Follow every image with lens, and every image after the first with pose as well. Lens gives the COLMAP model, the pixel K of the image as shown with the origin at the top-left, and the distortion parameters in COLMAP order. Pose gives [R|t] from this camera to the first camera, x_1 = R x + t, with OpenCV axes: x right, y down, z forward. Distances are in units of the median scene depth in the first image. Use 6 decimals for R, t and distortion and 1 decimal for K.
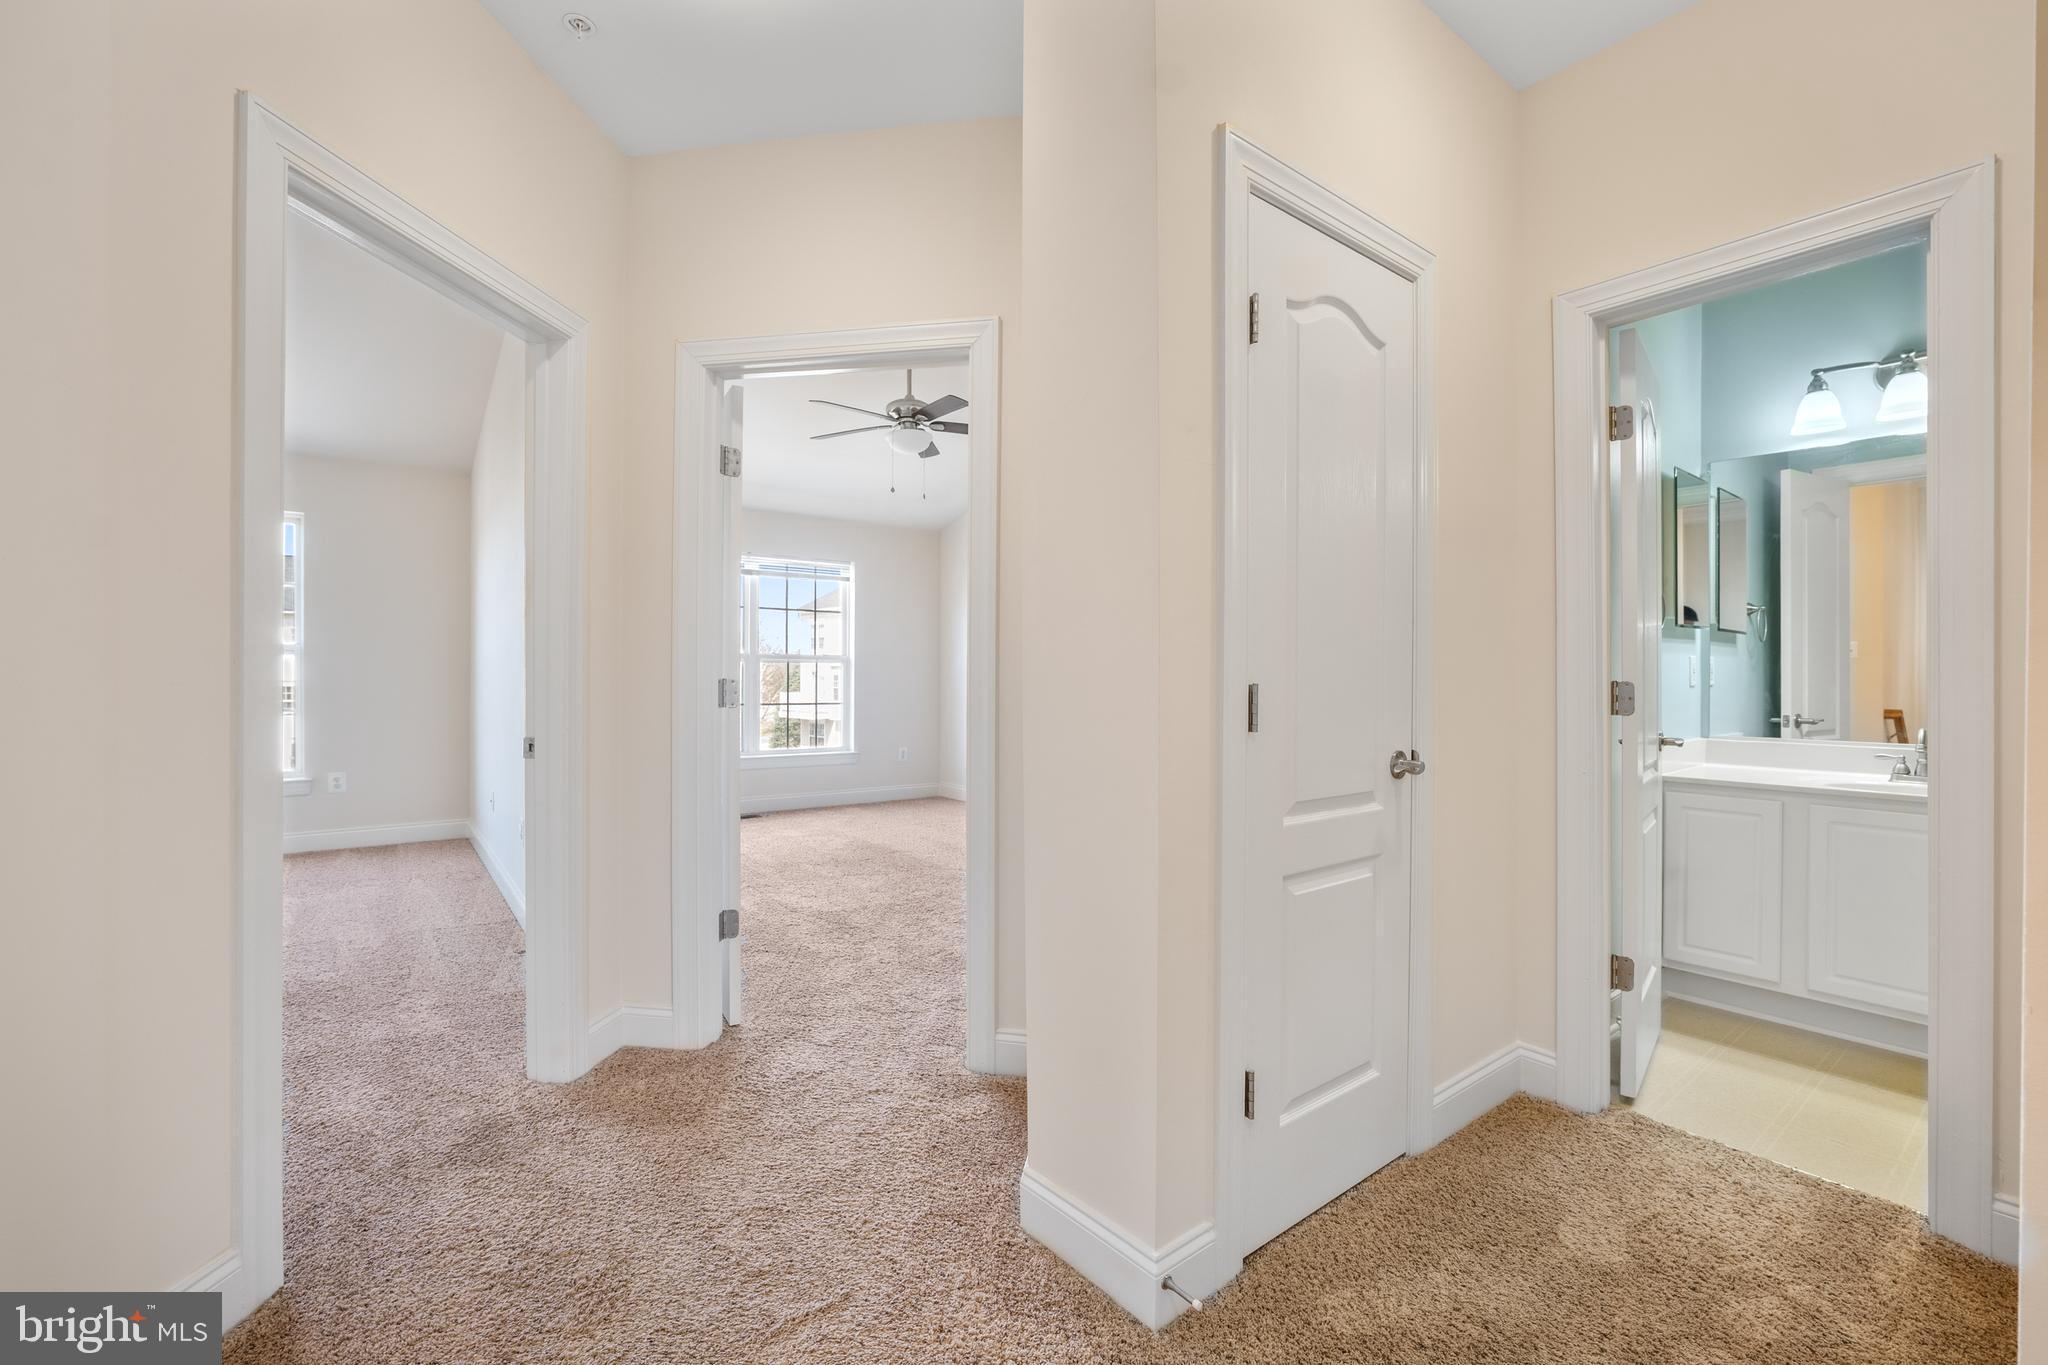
lens RADIAL K [[861.8, 0, 1023.0], [0, 861.8, 682.8], [0, 0, 1]] dist [-0.003937, -0.000169]
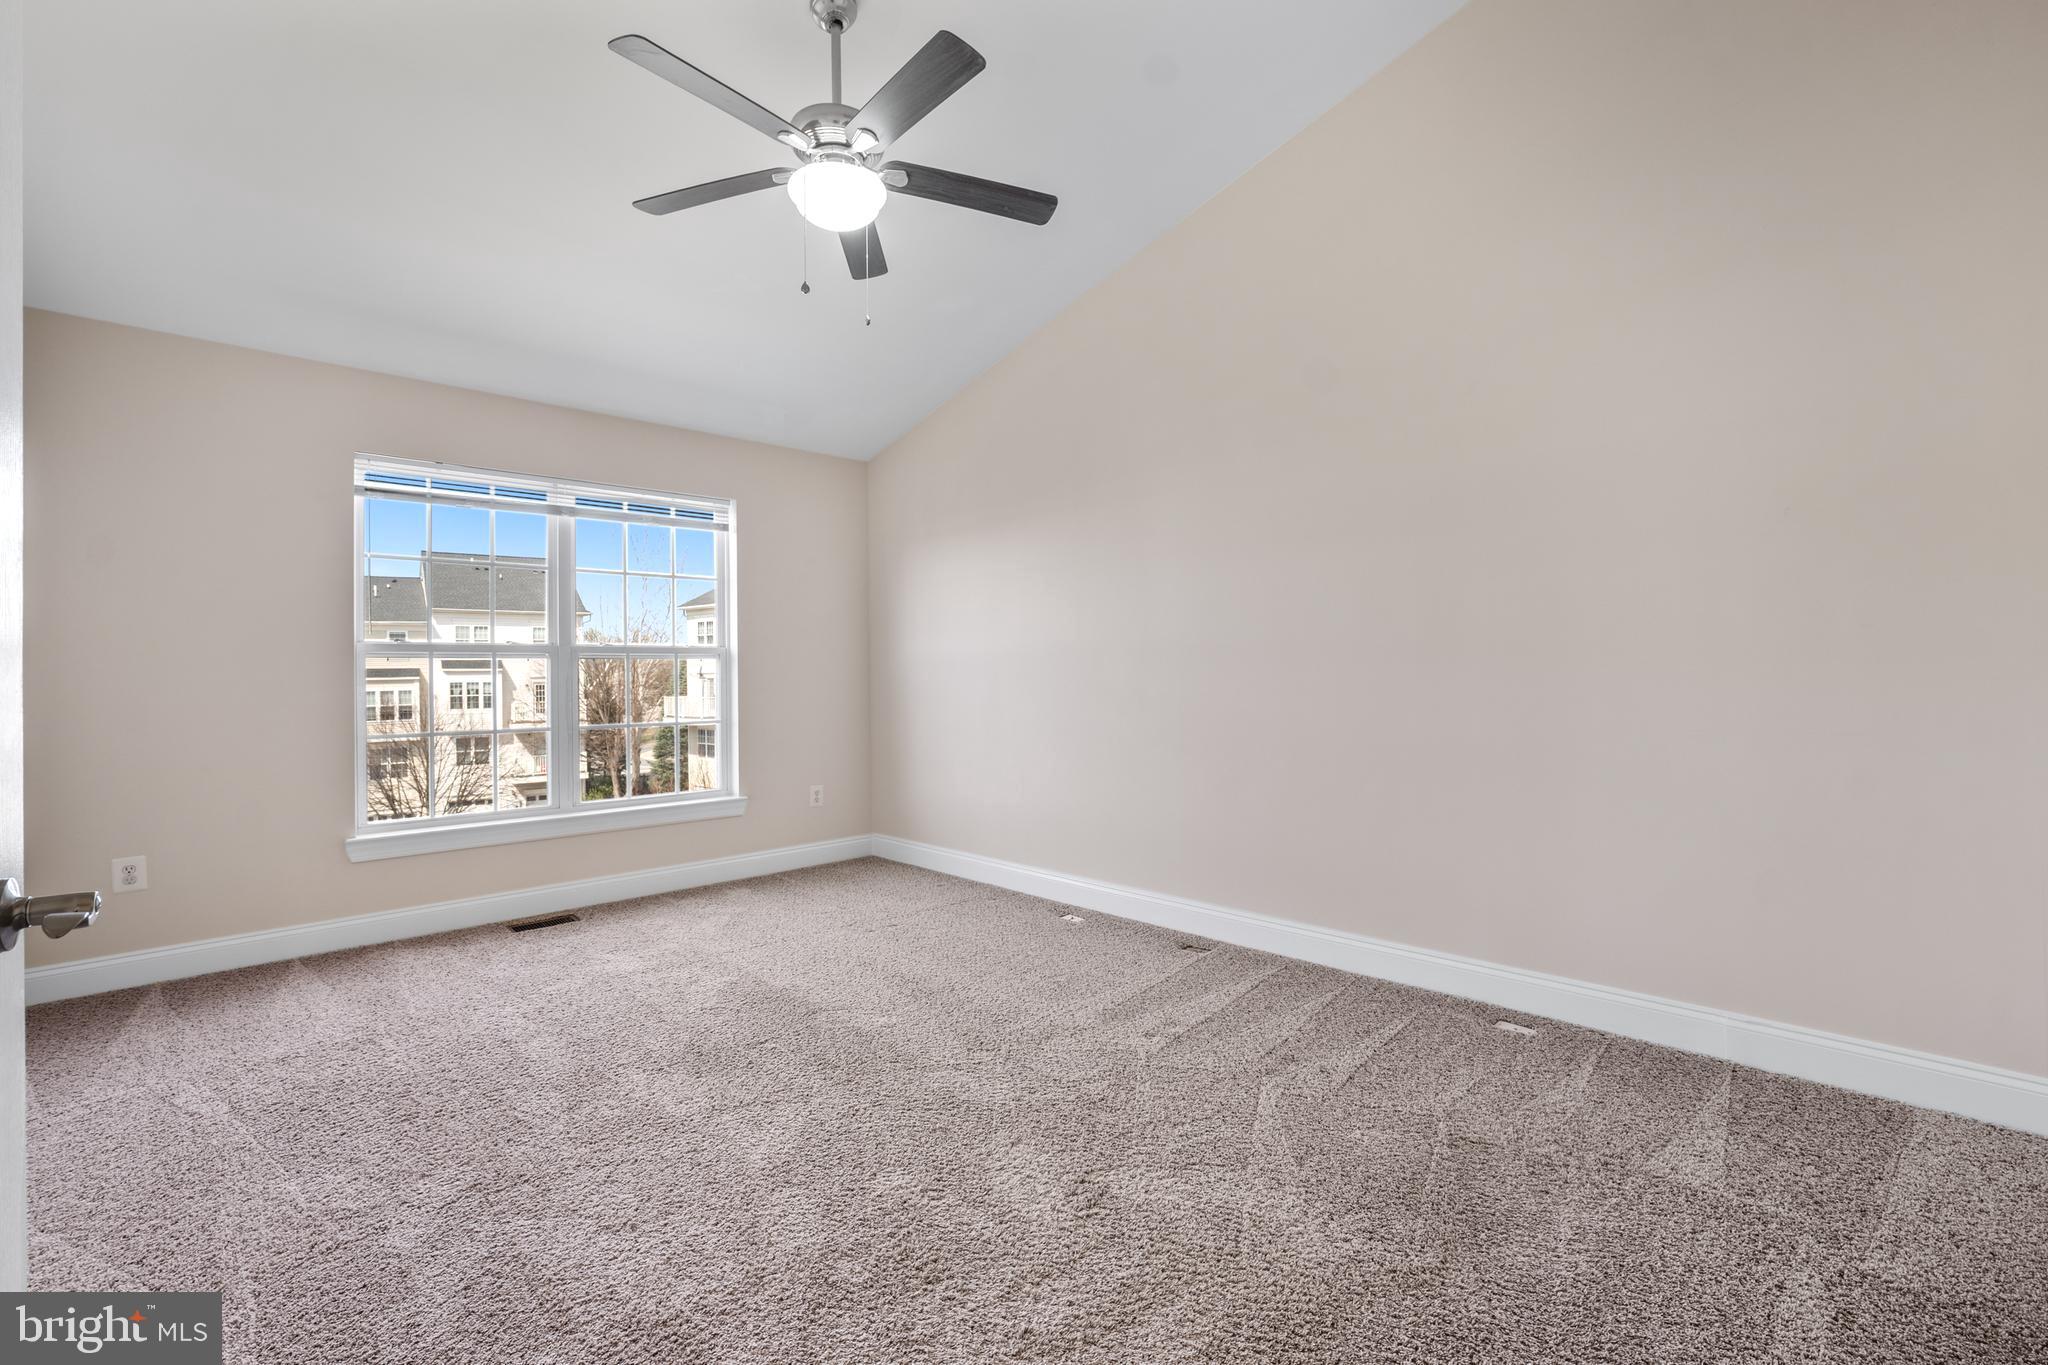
lens RADIAL K [[861.8, 0, 1015.3], [0, 861.8, 680.8], [0, 0, 1]] dist [-0.003937, -0.000169]
pose [[0.994040, -0.013734, 0.108150, -0.061991], [0.013840, 0.999904, -0.000227, -0.003694], [-0.108136, 0.001722, 0.994135, 0.349142]]
